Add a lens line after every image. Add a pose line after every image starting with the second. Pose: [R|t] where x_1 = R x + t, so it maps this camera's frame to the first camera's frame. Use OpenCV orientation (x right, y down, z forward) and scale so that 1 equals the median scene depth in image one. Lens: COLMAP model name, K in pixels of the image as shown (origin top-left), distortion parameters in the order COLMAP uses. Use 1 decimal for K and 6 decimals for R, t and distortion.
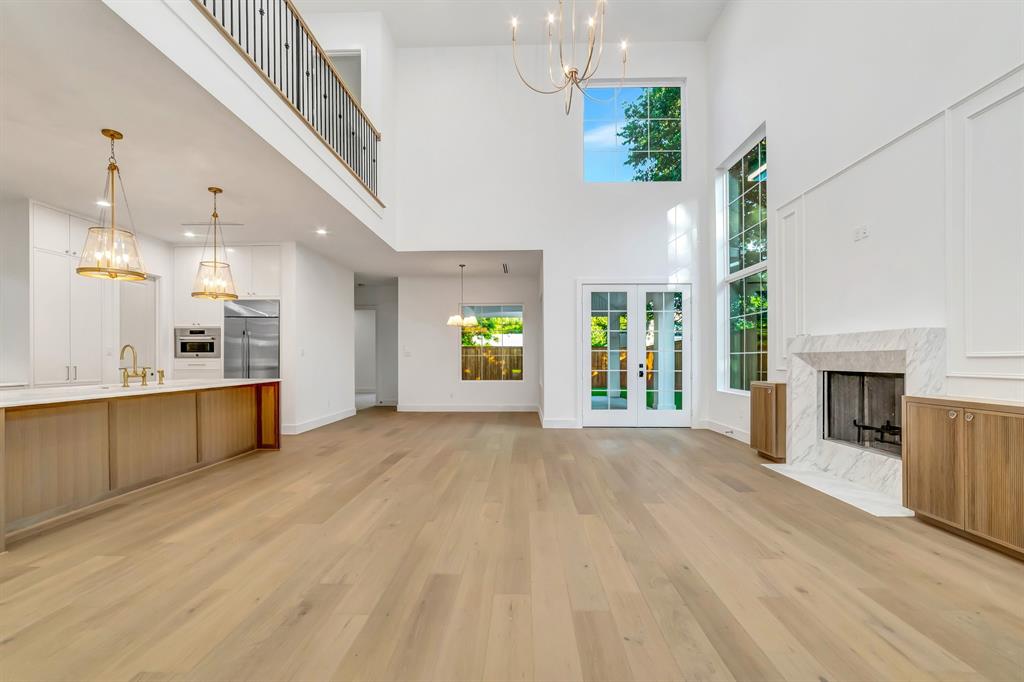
lens RADIAL K [[449.1, 0, 512.3], [0, 449.1, 357.3], [0, 0, 1]] dist [-0.008720, 0.001747]
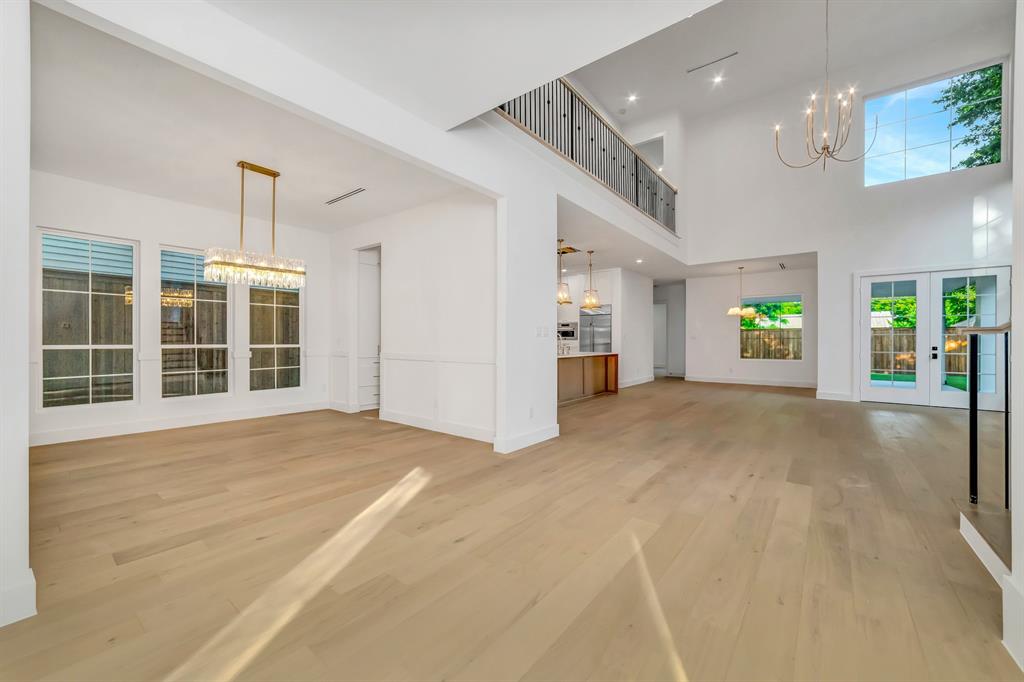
lens RADIAL K [[410.0, 0, 492.9], [0, 410.0, 339.1], [0, 0, 1]] dist [-0.013133, 0.004518]
pose [[0.788452, 0.001732, -0.615094, 0.064209], [-0.001395, 0.999998, 0.001029, -0.003371], [0.615095, 0.000047, 0.788453, -0.490909]]
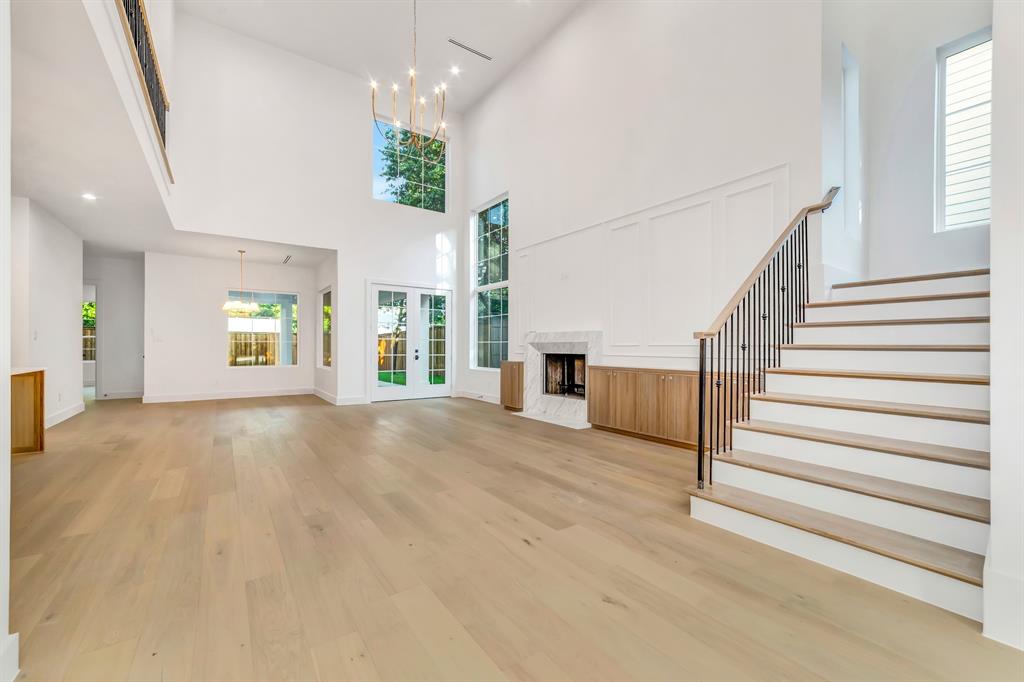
lens RADIAL K [[410.0, 0, 504.7], [0, 410.0, 345.4], [0, 0, 1]] dist [-0.013133, 0.004518]
pose [[0.803424, 0.005905, 0.595378, -0.255298], [-0.007549, 0.999971, 0.000270, 0.000380], [-0.595359, -0.004711, 0.803446, -0.114484]]
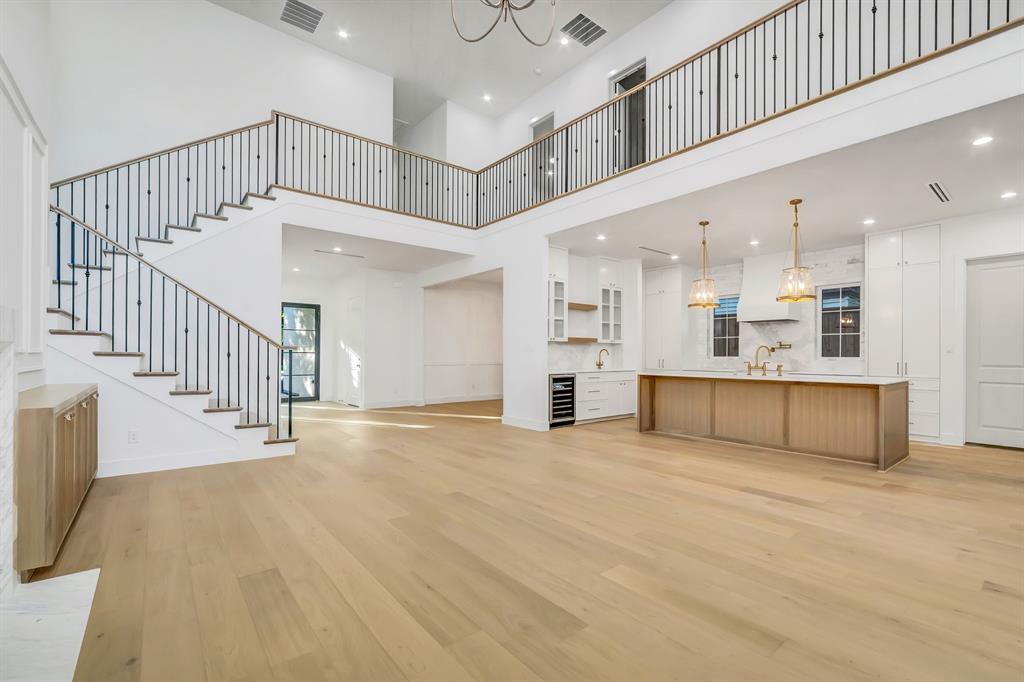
lens RADIAL K [[449.1, 0, 545.8], [0, 449.1, 354.3], [0, 0, 1]] dist [-0.008720, 0.001747]
pose [[-0.742163, -0.002075, -0.670216, 0.409362], [0.001757, 0.999986, -0.005042, 0.003075], [0.670217, -0.004920, -0.742149, 1.090851]]
